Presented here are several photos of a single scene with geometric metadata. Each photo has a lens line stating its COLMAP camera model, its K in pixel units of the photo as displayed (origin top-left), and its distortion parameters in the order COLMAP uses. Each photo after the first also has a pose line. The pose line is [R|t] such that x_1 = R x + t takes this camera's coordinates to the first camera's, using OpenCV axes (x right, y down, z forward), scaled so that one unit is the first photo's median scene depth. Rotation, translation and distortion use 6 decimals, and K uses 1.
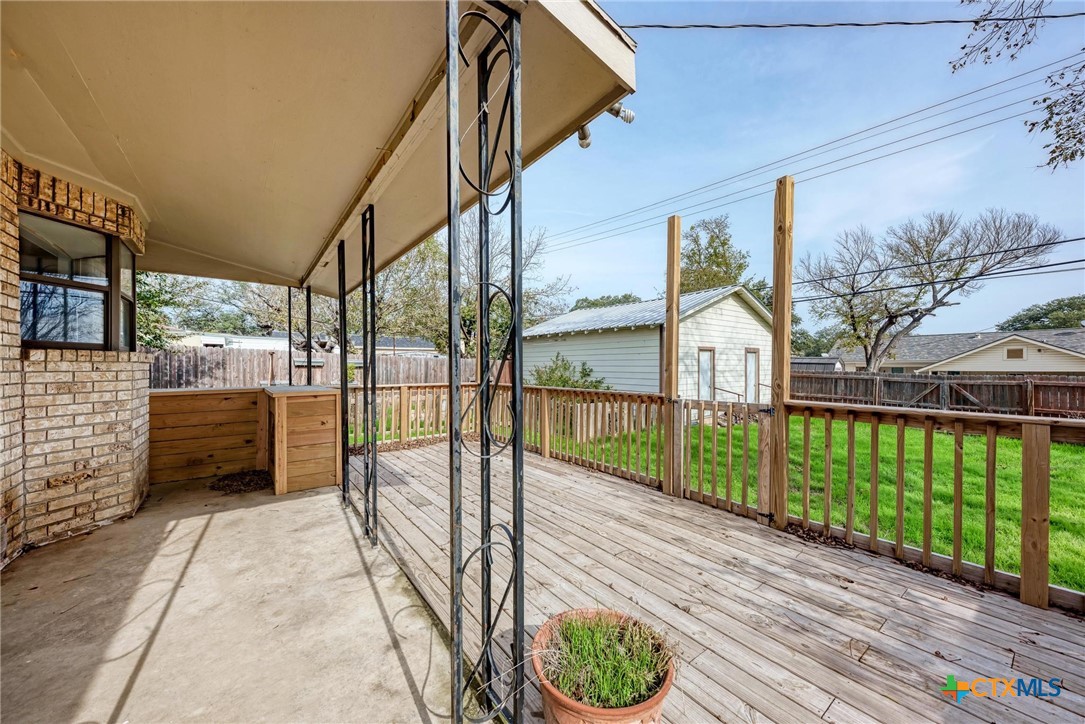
lens RADIAL K [[393.9, 0, 544.1], [0, 393.9, 367.0], [0, 0, 1]] dist [0.001550, -0.000297]
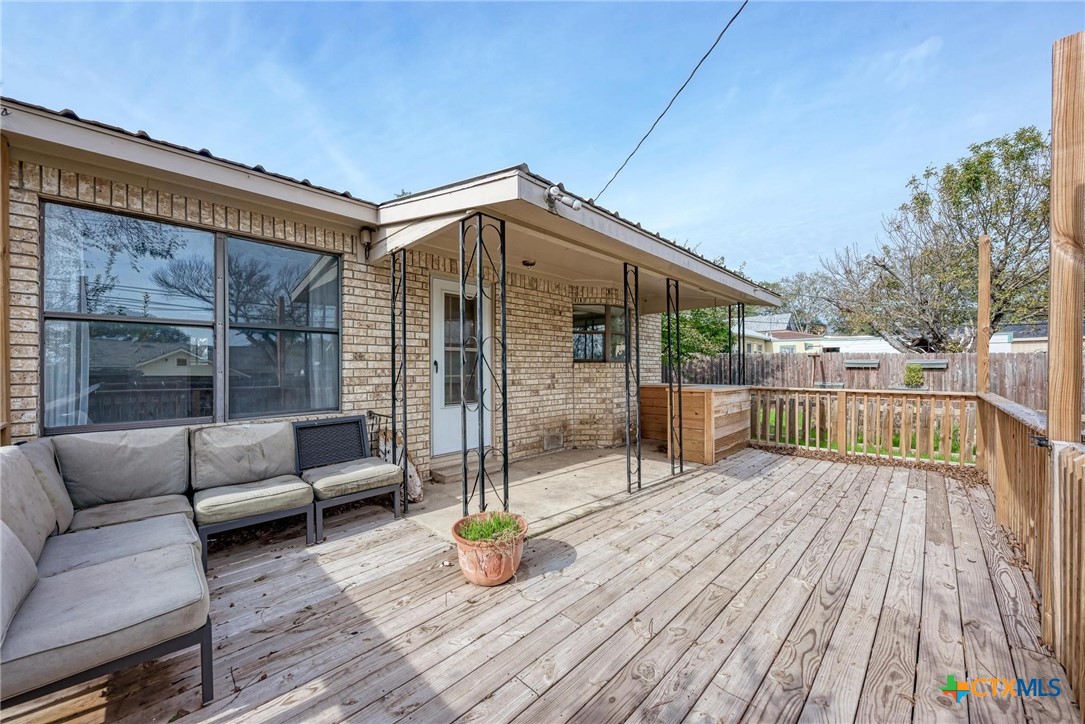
lens RADIAL K [[393.9, 0, 540.8], [0, 393.9, 368.5], [0, 0, 1]] dist [0.001550, -0.000297]
pose [[0.131447, -0.002349, -0.991320, 0.897373], [0.003201, 0.999993, -0.001945, -0.008325], [0.991318, -0.002917, 0.131453, 0.440364]]
